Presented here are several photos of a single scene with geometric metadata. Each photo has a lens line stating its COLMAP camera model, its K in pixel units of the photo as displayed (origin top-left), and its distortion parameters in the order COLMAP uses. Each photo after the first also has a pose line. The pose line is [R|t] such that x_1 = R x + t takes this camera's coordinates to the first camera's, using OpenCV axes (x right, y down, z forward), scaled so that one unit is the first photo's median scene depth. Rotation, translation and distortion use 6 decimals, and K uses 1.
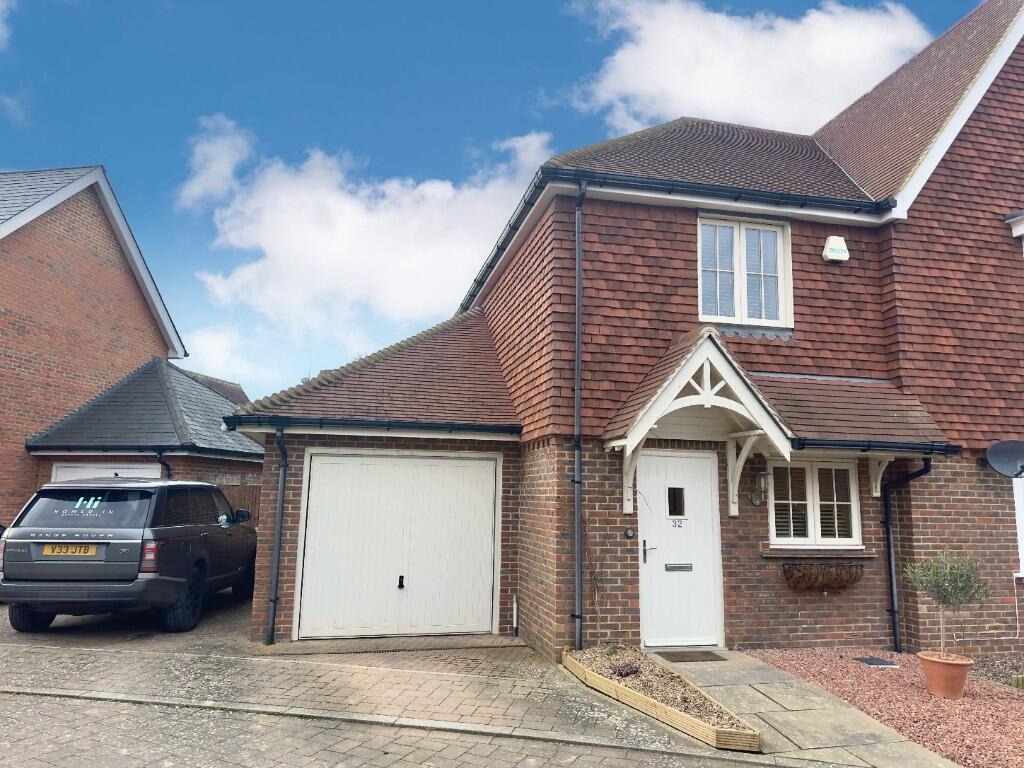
lens RADIAL K [[714.8, 0, 518.1], [0, 714.8, 381.1], [0, 0, 1]] dist [0.067861, -0.077641]
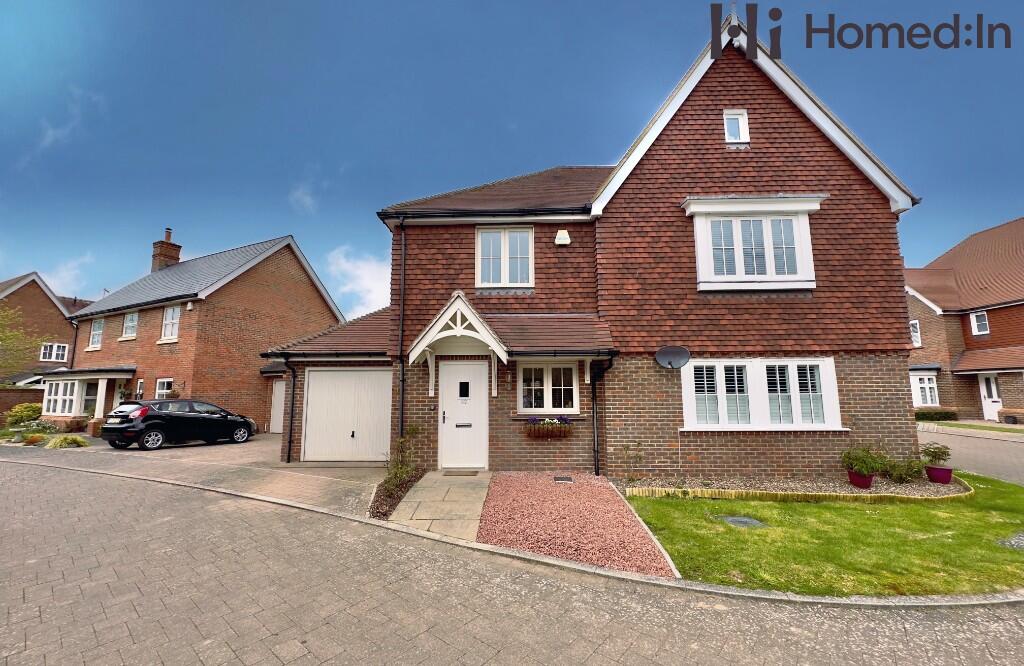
lens RADIAL K [[405.8, 0, 508.7], [0, 405.8, 338.8], [0, 0, 1]] dist [-0.000253, -0.000104]
pose [[0.967697, -0.055401, -0.245953, 0.559742], [0.061976, 0.997896, 0.019064, 0.027915], [0.244379, -0.033691, 0.969094, 0.048502]]
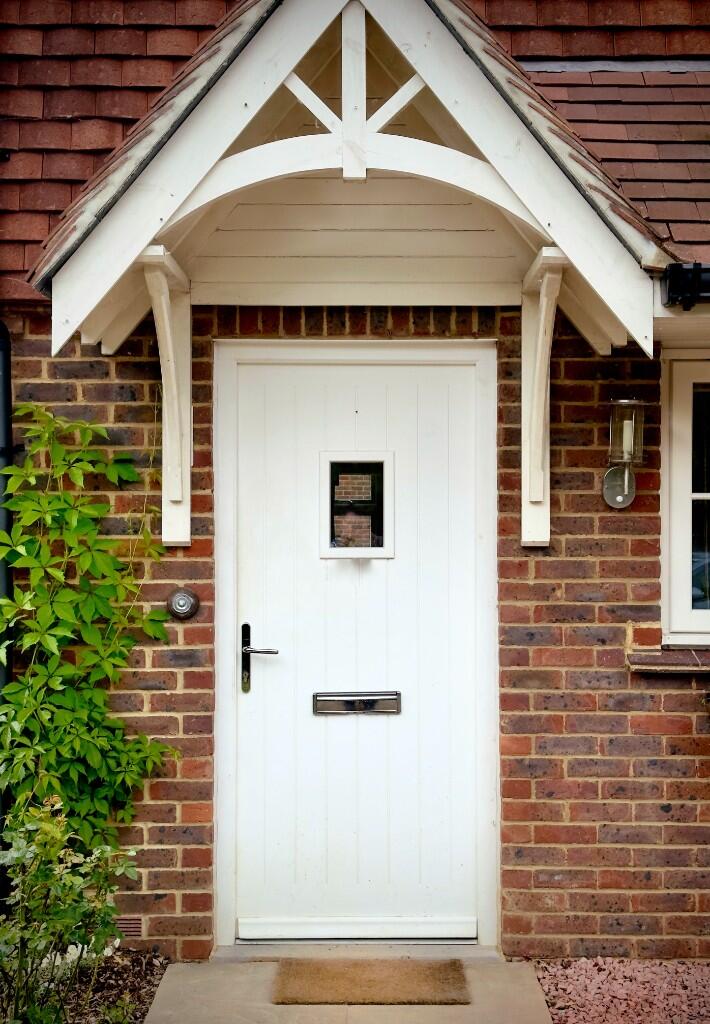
lens RADIAL K [[1470.4, 0, 354.5], [0, 1470.4, 529.5], [0, 0, 1]] dist [0.102887, 0.000208]
pose [[0.973283, -0.015073, -0.229115, 0.352269], [0.053179, 0.985509, 0.161073, 0.071170], [0.223367, -0.168954, 0.959980, 0.360420]]
